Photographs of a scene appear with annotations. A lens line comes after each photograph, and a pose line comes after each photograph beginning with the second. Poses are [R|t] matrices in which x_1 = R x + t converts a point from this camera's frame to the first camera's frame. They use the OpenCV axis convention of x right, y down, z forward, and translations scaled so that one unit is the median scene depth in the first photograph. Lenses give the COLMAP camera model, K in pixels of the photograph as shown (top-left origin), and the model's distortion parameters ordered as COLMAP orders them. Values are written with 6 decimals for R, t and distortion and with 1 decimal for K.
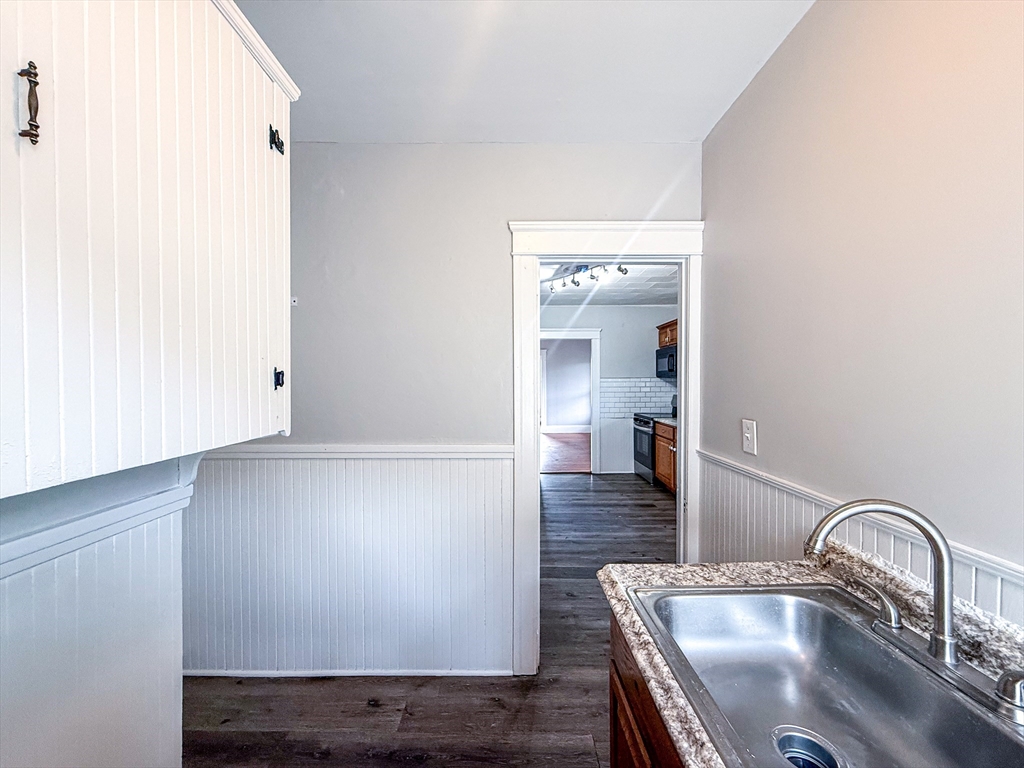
lens RADIAL K [[419.9, 0, 513.7], [0, 419.9, 386.6], [0, 0, 1]] dist [0.000190, 0.000128]
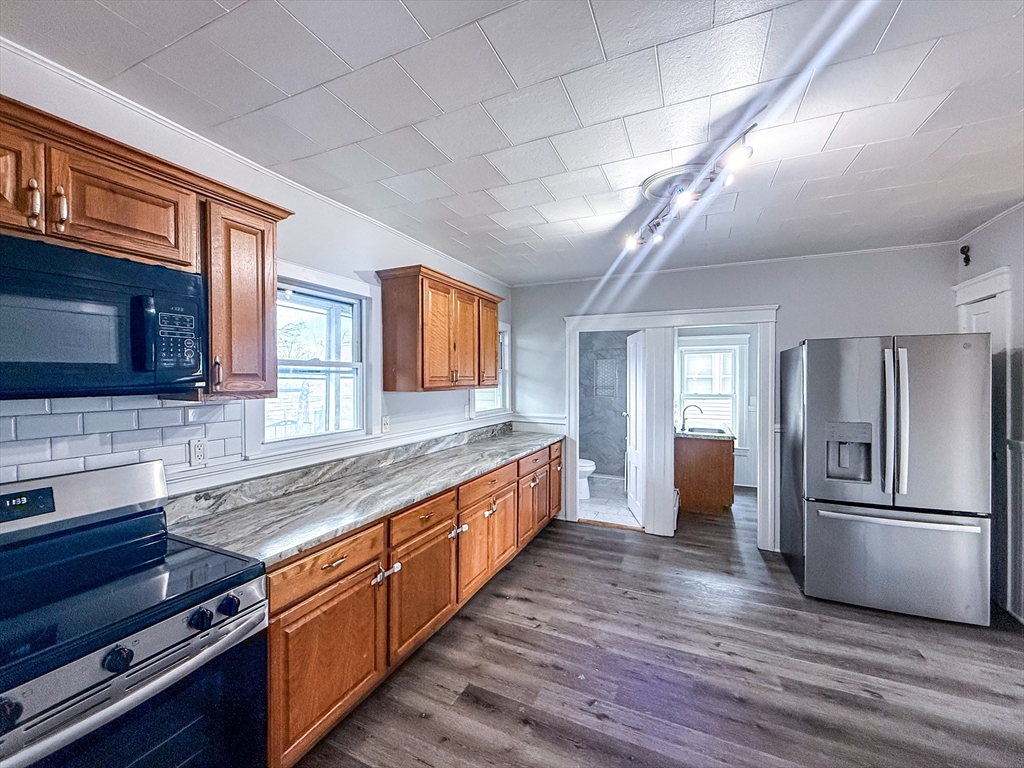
lens RADIAL K [[419.9, 0, 509.5], [0, 419.9, 375.9], [0, 0, 1]] dist [0.000190, 0.000128]
pose [[-0.906058, 0.000325, 0.423153, 0.095351], [0.002917, 0.999981, 0.005477, -0.034874], [-0.423143, 0.006197, -0.906042, 1.154807]]
